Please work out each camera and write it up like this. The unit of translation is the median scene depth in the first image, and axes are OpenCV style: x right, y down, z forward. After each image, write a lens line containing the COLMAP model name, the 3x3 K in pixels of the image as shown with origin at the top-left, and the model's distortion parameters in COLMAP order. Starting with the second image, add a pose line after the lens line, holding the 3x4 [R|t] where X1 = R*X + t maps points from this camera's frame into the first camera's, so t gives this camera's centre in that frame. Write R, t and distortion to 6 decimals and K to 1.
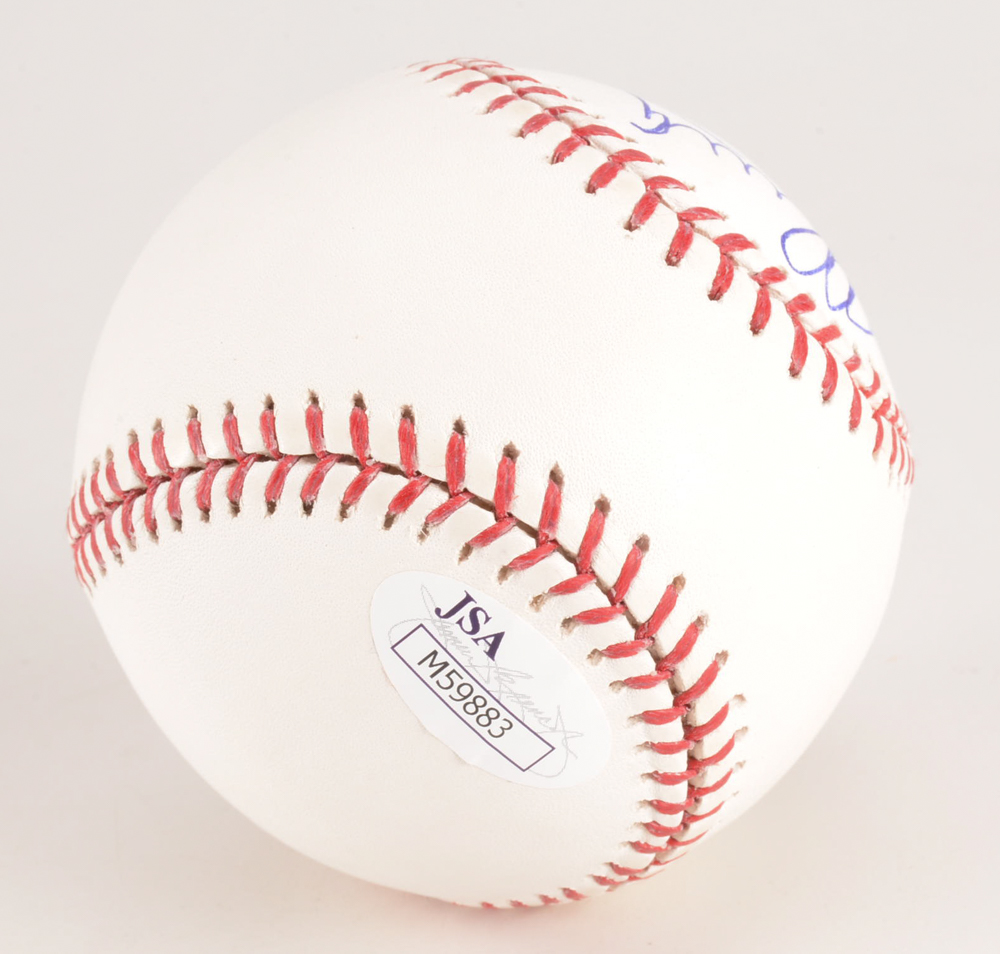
lens RADIAL K [[2792.1, 0, 500.0], [0, 2792.1, 477.1], [0, 0, 1]] dist [-0.037075, 0.000000]
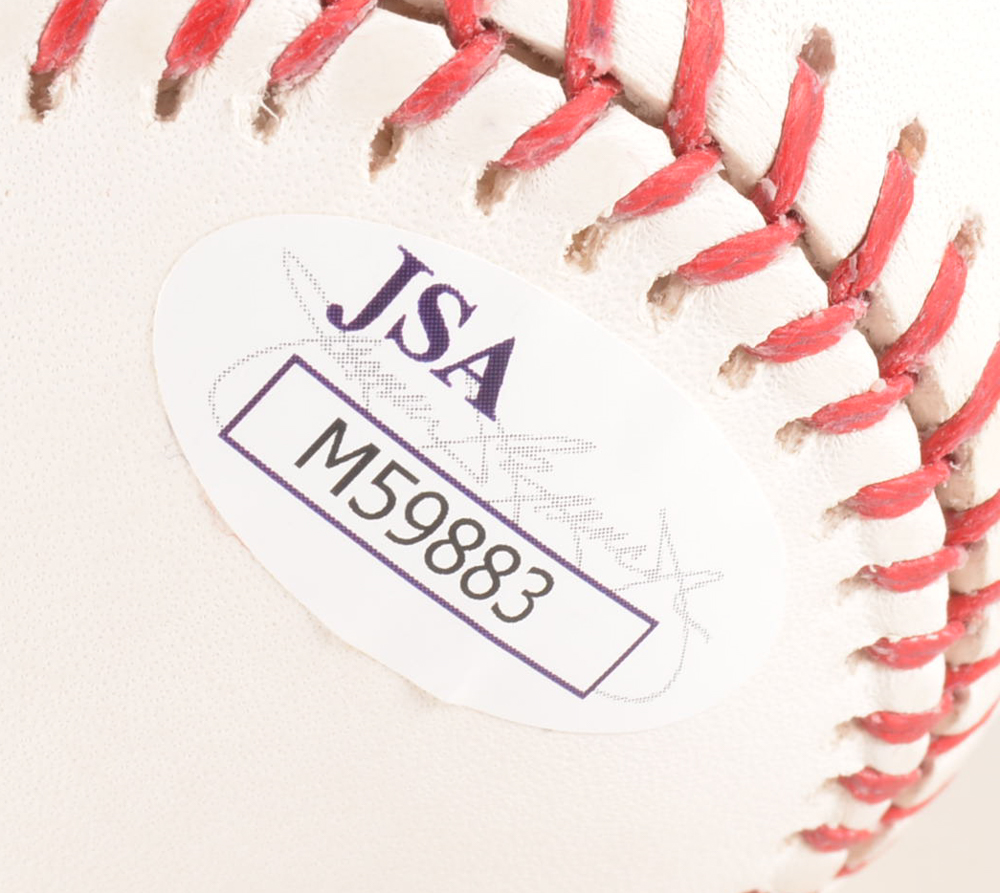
lens RADIAL K [[4616.0, 0, 500.0], [0, 4616.0, 446.5], [0, 0, 1]] dist [-0.059139, 0.000000]
pose [[0.968861, -0.175304, 0.174863, -0.111625], [0.168966, 0.984321, 0.050617, 0.037577], [-0.180995, -0.019495, 0.983291, 0.380929]]
